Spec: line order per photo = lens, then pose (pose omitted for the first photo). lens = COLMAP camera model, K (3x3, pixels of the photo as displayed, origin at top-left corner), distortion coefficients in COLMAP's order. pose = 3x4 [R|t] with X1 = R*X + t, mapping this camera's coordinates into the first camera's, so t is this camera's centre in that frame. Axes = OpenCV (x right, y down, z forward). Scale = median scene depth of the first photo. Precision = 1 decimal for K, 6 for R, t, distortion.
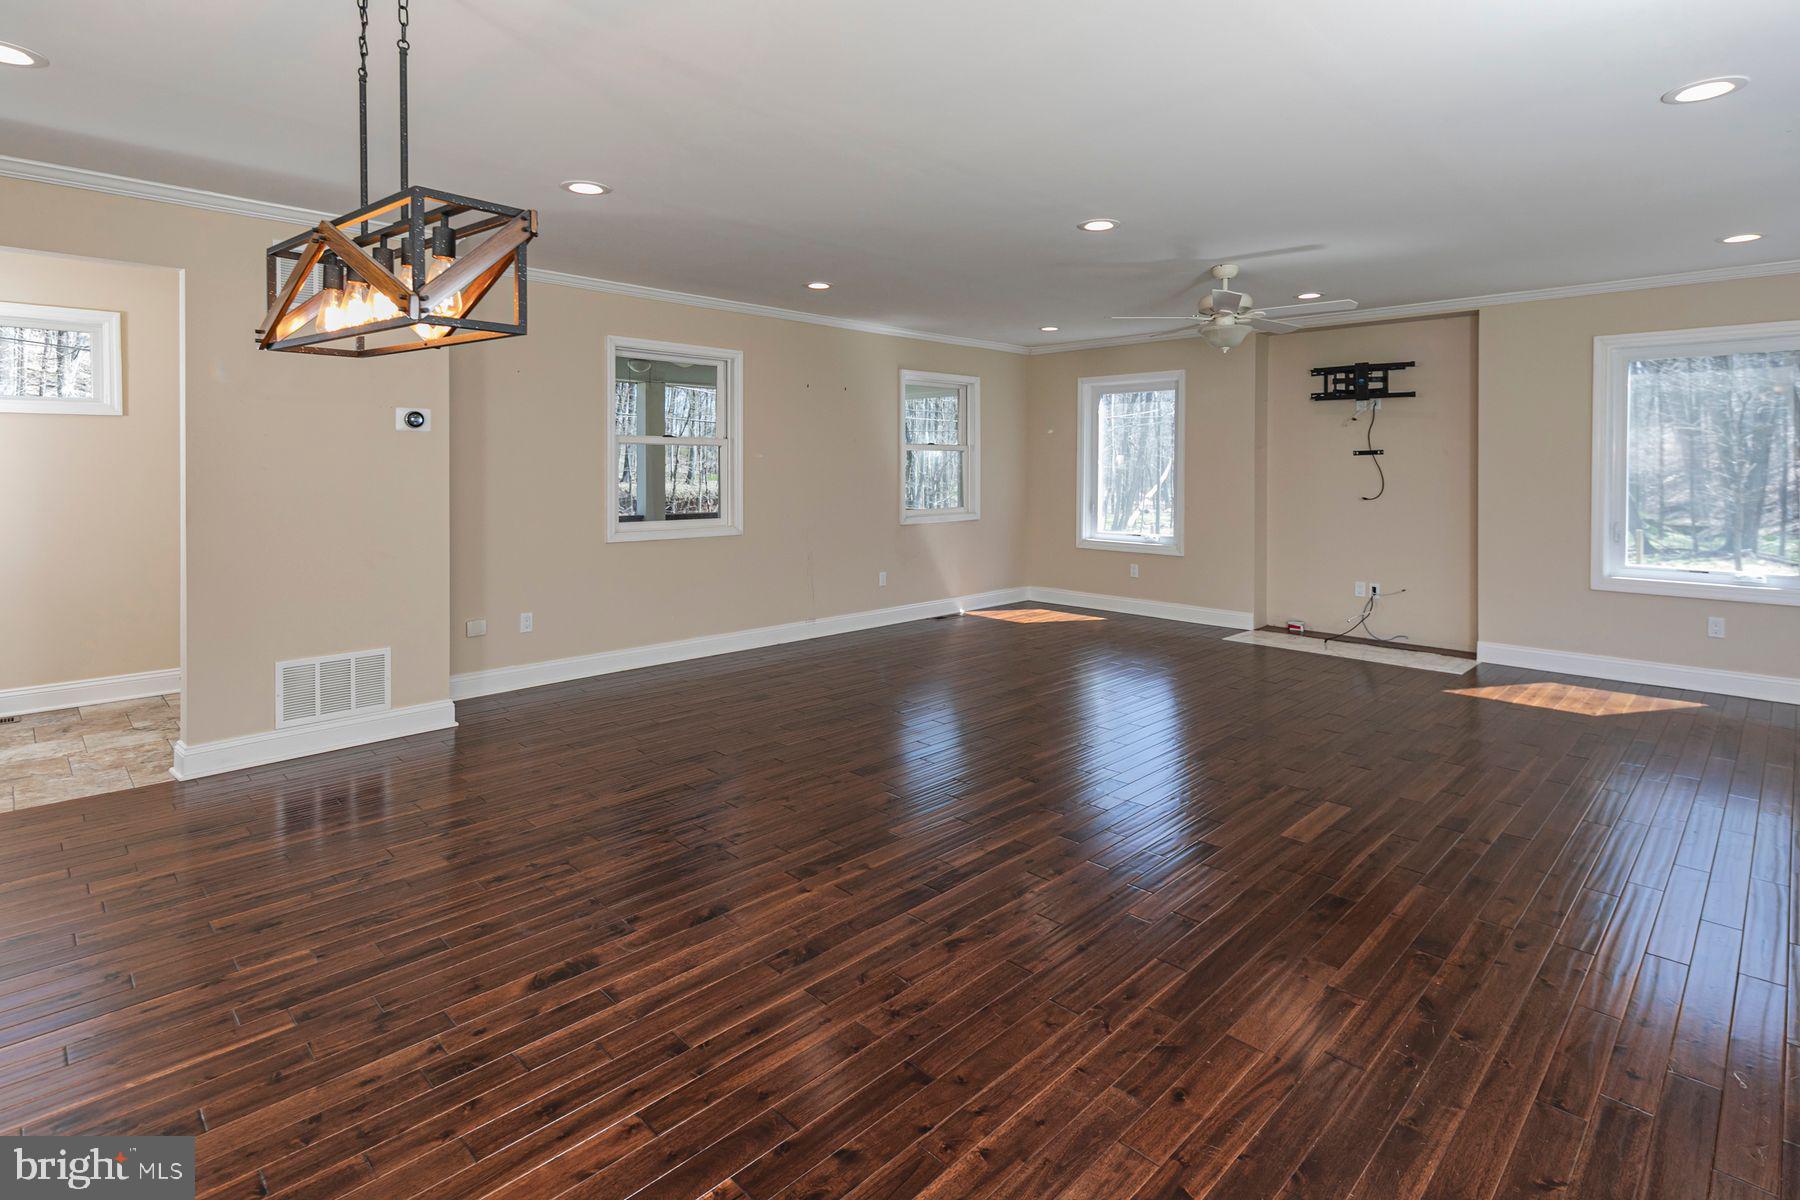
lens RADIAL K [[975.5, 0, 900.0], [0, 975.5, 600.0], [0, 0, 1]] dist [0.001909, 0.000187]
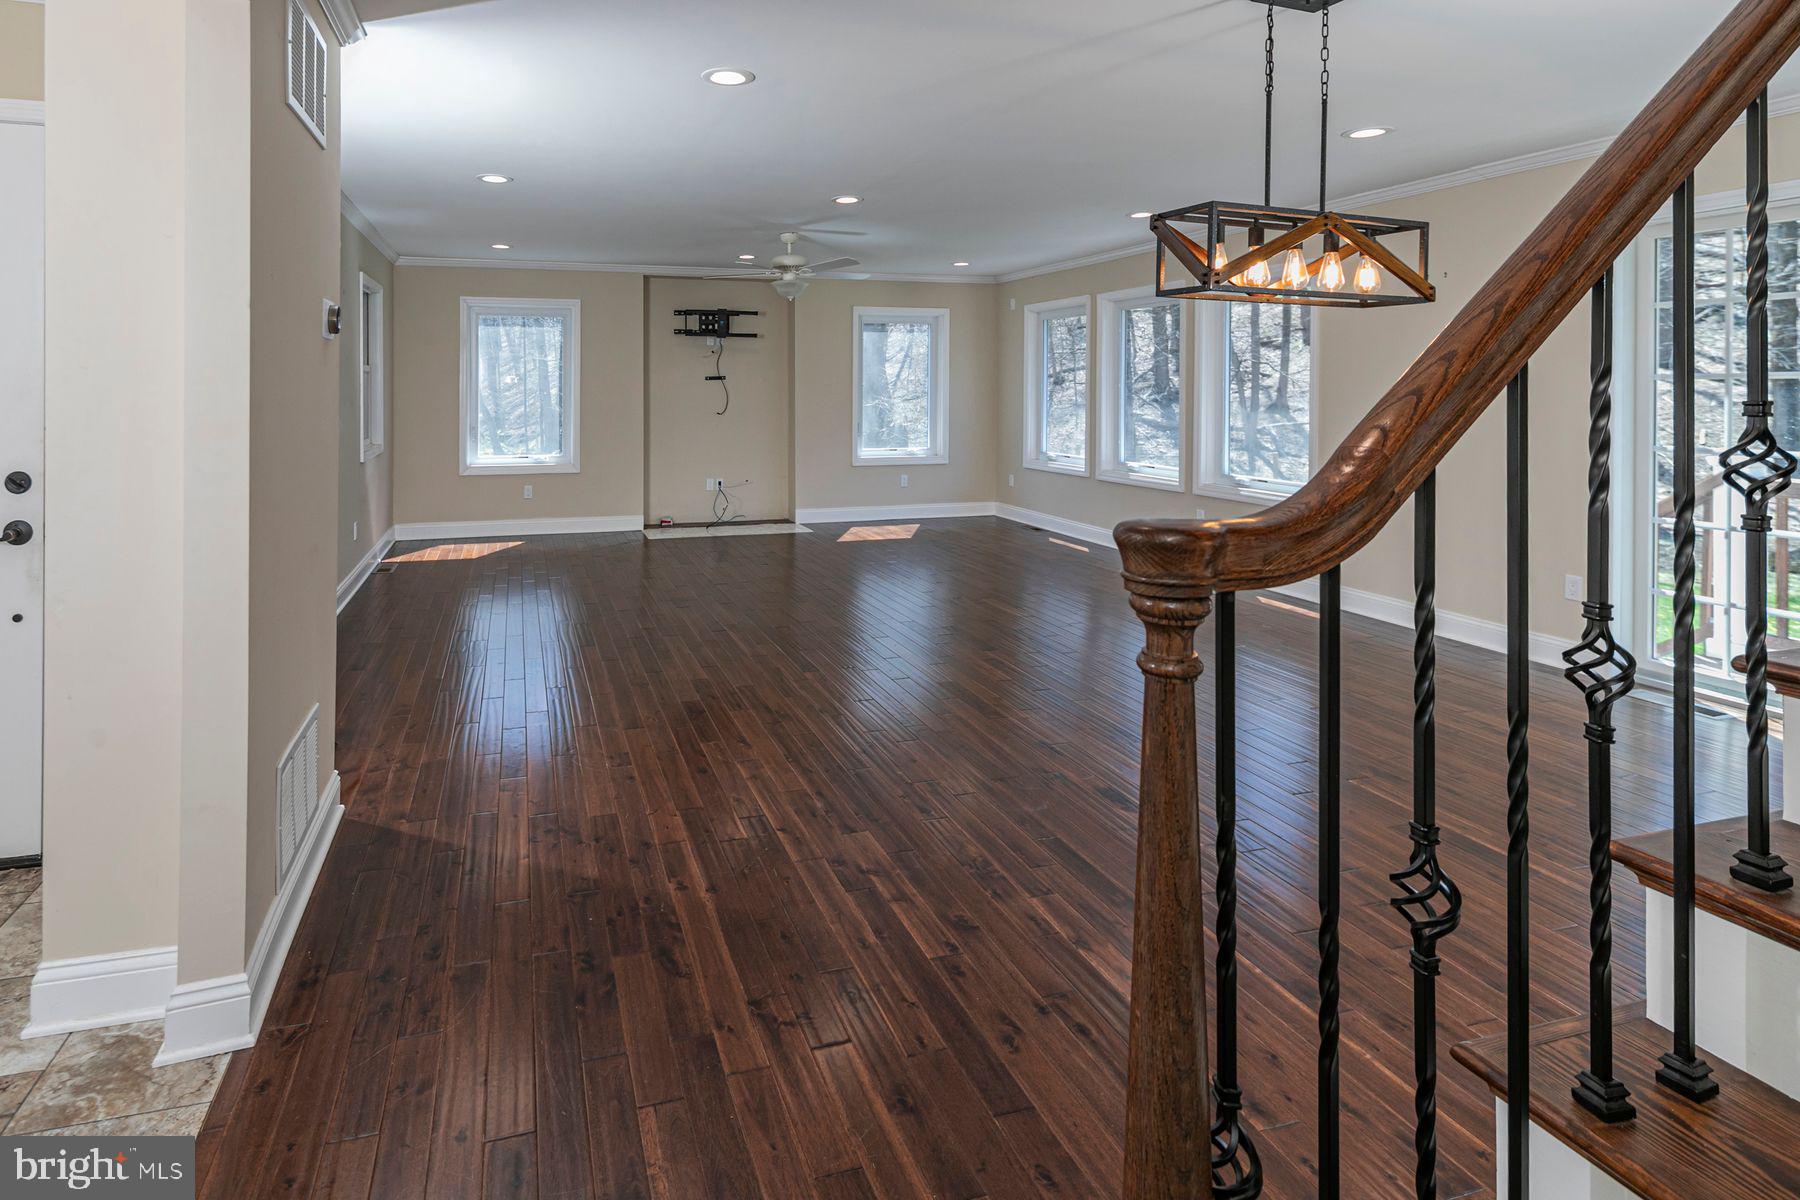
lens RADIAL K [[899.6, 0, 894.0], [0, 899.6, 561.5], [0, 0, 1]] dist [0.002748, -0.002479]
pose [[0.425427, -0.176512, 0.887612, -0.509157], [0.130185, 0.982530, 0.132990, -0.037874], [-0.895580, 0.058976, 0.440974, 0.261107]]
